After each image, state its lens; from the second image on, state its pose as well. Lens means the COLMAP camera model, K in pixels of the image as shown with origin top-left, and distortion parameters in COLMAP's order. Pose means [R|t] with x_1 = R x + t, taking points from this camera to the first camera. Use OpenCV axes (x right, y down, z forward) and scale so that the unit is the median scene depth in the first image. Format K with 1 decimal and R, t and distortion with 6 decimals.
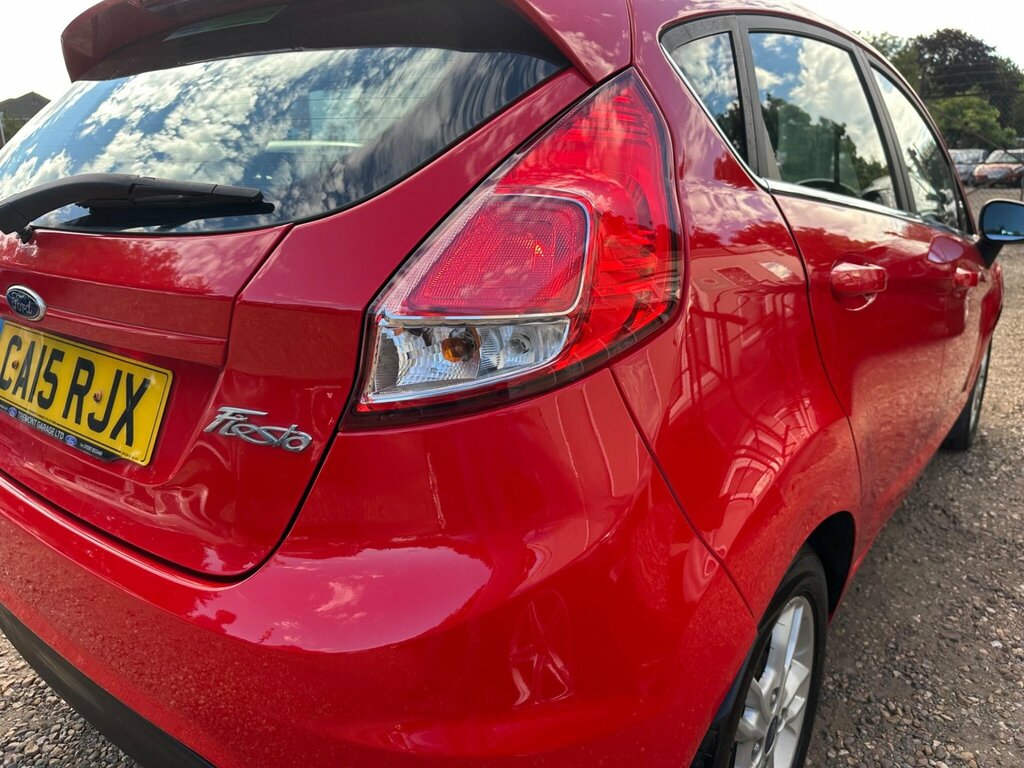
lens RADIAL K [[733.6, 0, 512.0], [0, 733.6, 384.0], [0, 0, 1]] dist [0.047498, -0.063546]
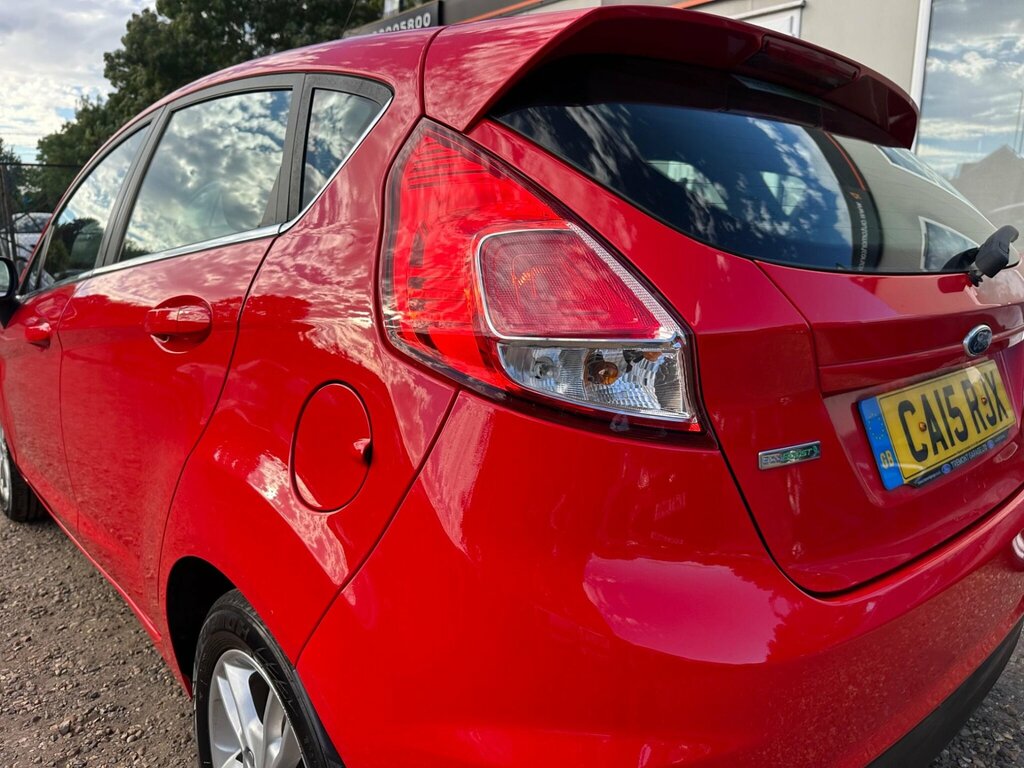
lens RADIAL K [[741.5, 0, 520.8], [0, 741.5, 384.1], [0, 0, 1]] dist [-0.008533, 0.000863]
pose [[0.183865, -0.186511, 0.965094, -1.161182], [0.272148, 0.953111, 0.132347, -0.237694], [-0.944526, 0.238314, 0.226002, 0.882388]]
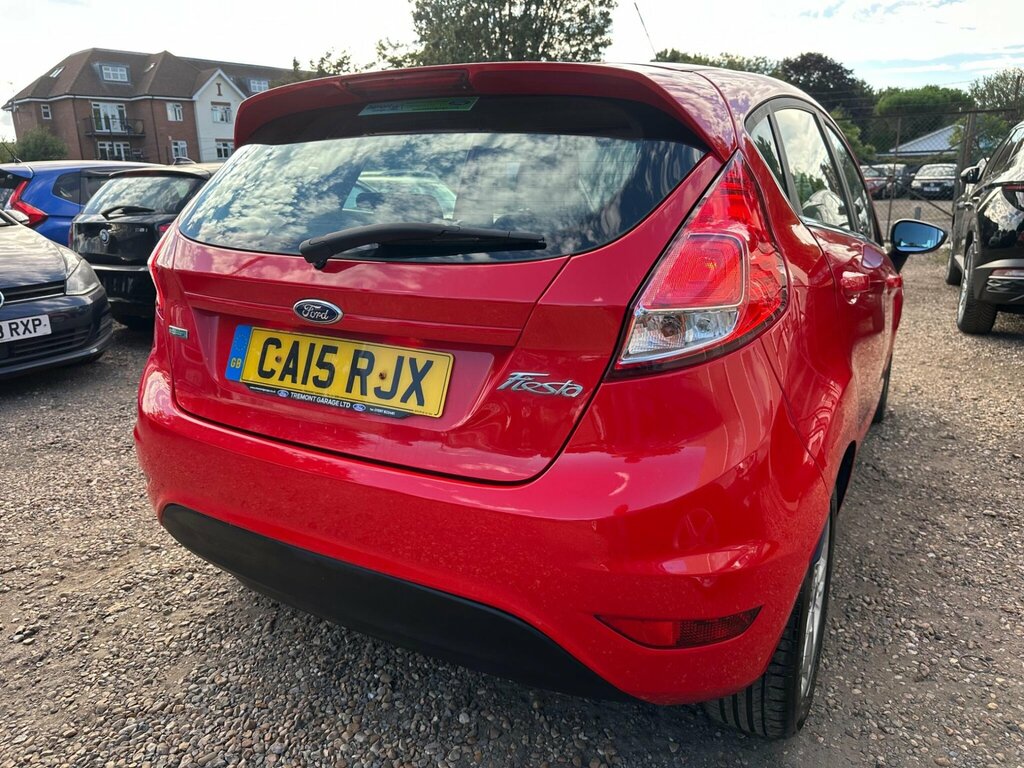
lens RADIAL K [[736.2, 0, 494.9], [0, 736.2, 387.0], [0, 0, 1]] dist [0.097974, -0.158393]
pose [[0.991556, -0.037232, 0.124217, -0.316524], [0.039034, 0.999165, -0.012104, 0.039963], [-0.123662, 0.016851, 0.992181, -0.274334]]
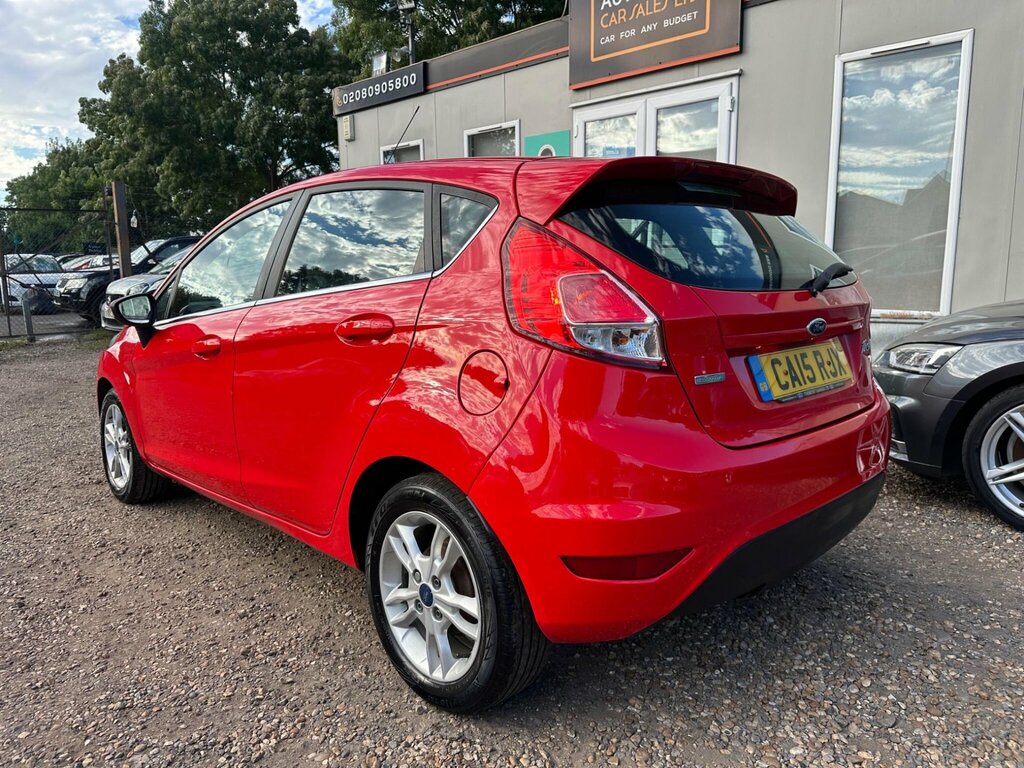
lens RADIAL K [[740.7, 0, 512.5], [0, 740.7, 377.0], [0, 0, 1]] dist [0.005828, -0.008107]
pose [[0.146476, -0.142446, 0.978904, -1.734285], [0.291868, 0.951747, 0.094821, -0.258507], [-0.945176, 0.271822, 0.180984, 0.910216]]
